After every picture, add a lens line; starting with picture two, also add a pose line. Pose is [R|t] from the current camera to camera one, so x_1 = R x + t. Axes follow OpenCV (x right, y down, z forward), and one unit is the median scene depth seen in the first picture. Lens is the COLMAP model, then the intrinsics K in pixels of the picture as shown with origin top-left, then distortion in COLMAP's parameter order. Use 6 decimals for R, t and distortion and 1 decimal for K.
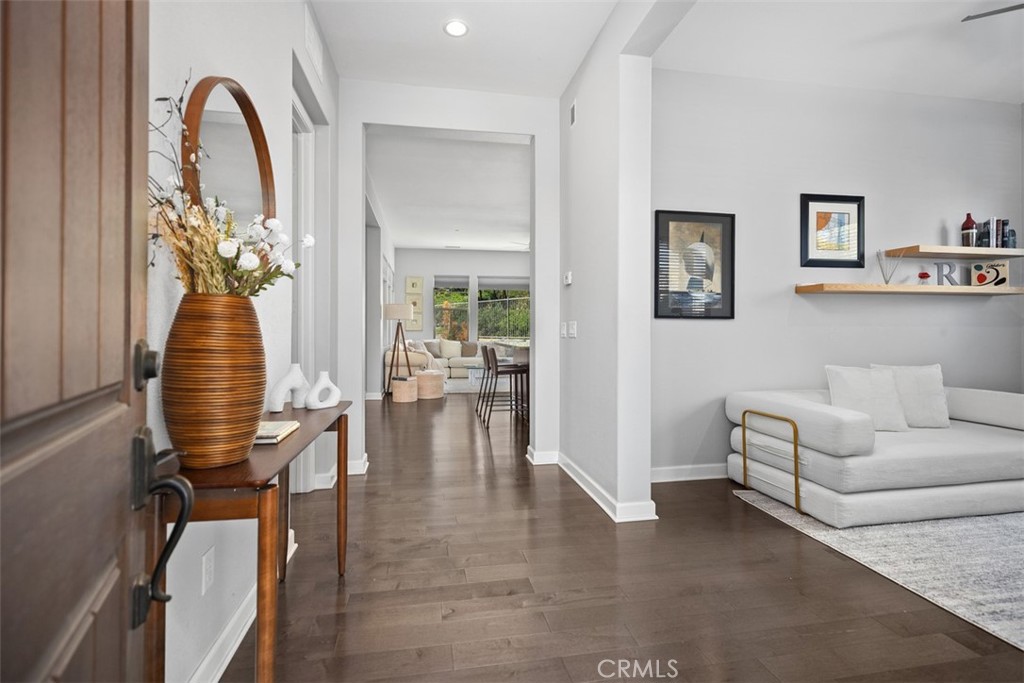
lens RADIAL K [[465.7, 0, 510.4], [0, 465.7, 328.9], [0, 0, 1]] dist [0.011238, -0.000641]
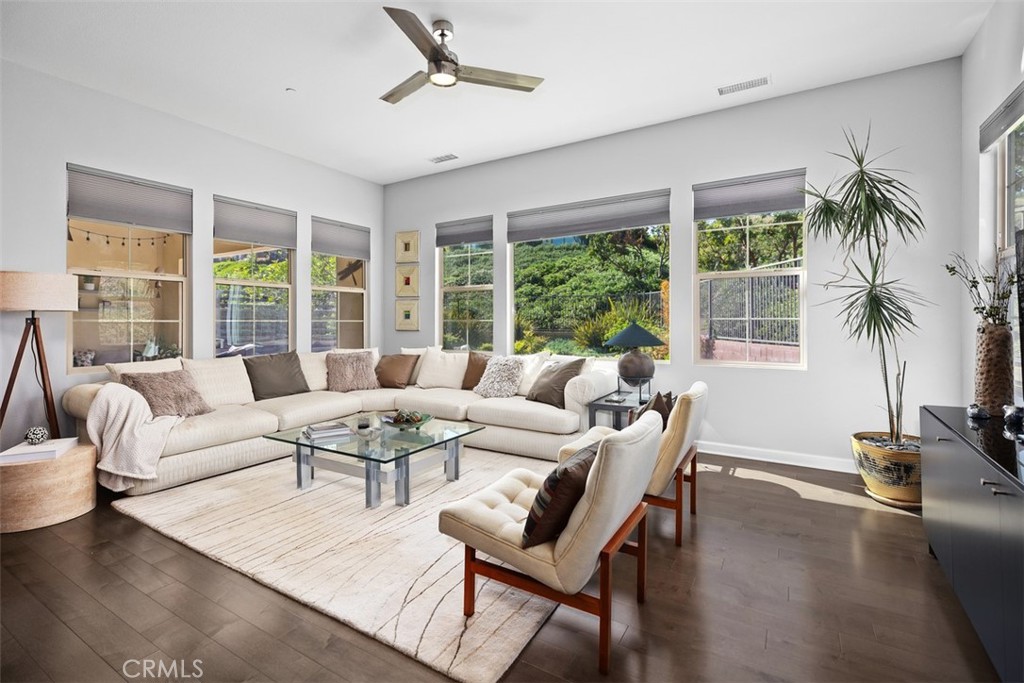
lens RADIAL K [[465.7, 0, 509.3], [0, 465.7, 326.1], [0, 0, 1]] dist [0.011238, -0.000641]
pose [[0.736955, 0.001082, -0.675941, 0.253384], [0.003902, 0.999975, 0.005855, -0.004192], [0.675931, -0.006952, 0.736932, 0.684806]]
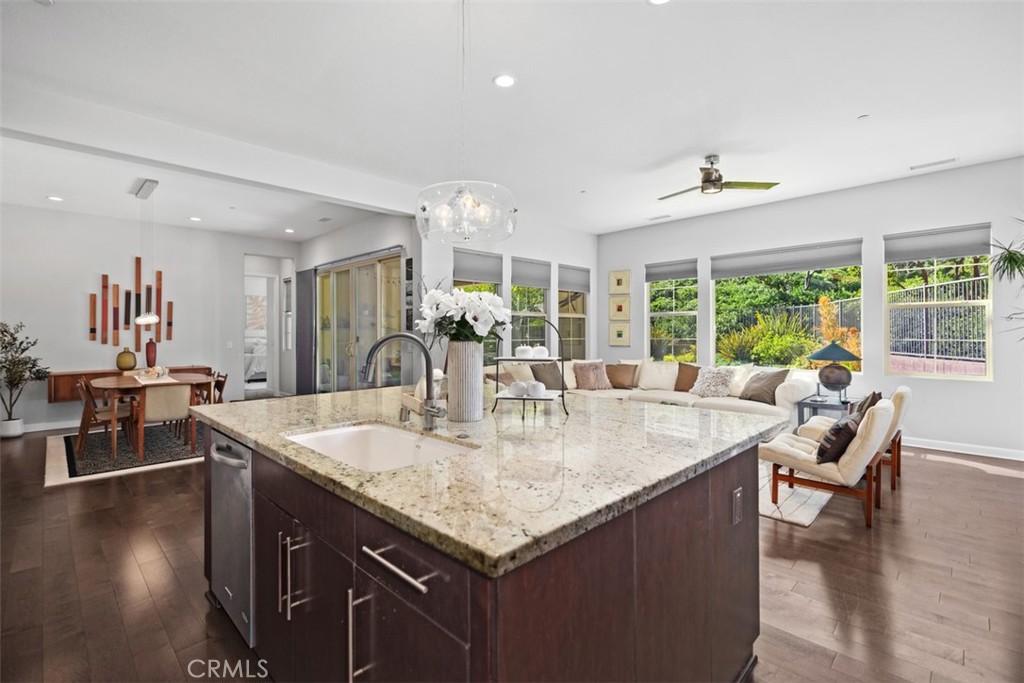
lens RADIAL K [[465.7, 0, 511.5], [0, 465.7, 334.1], [0, 0, 1]] dist [0.011238, -0.000641]
pose [[0.565184, -0.004155, -0.824955, 0.291365], [0.005285, 0.999985, -0.001416, -0.014694], [0.824948, -0.003559, 0.565197, 0.465013]]
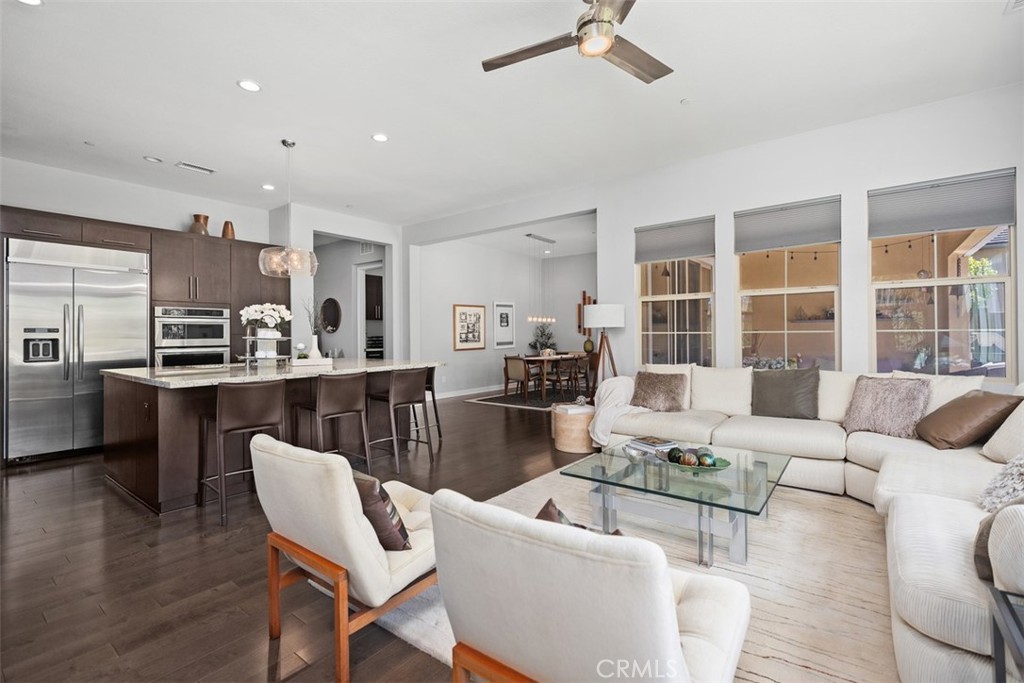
lens RADIAL K [[465.7, 0, 514.3], [0, 465.7, 332.3], [0, 0, 1]] dist [0.011238, -0.000641]
pose [[-0.746766, -0.002183, -0.665083, 0.223900], [0.003642, 0.999966, -0.007371, -0.004730], [0.665077, -0.007927, -0.746733, 0.997719]]
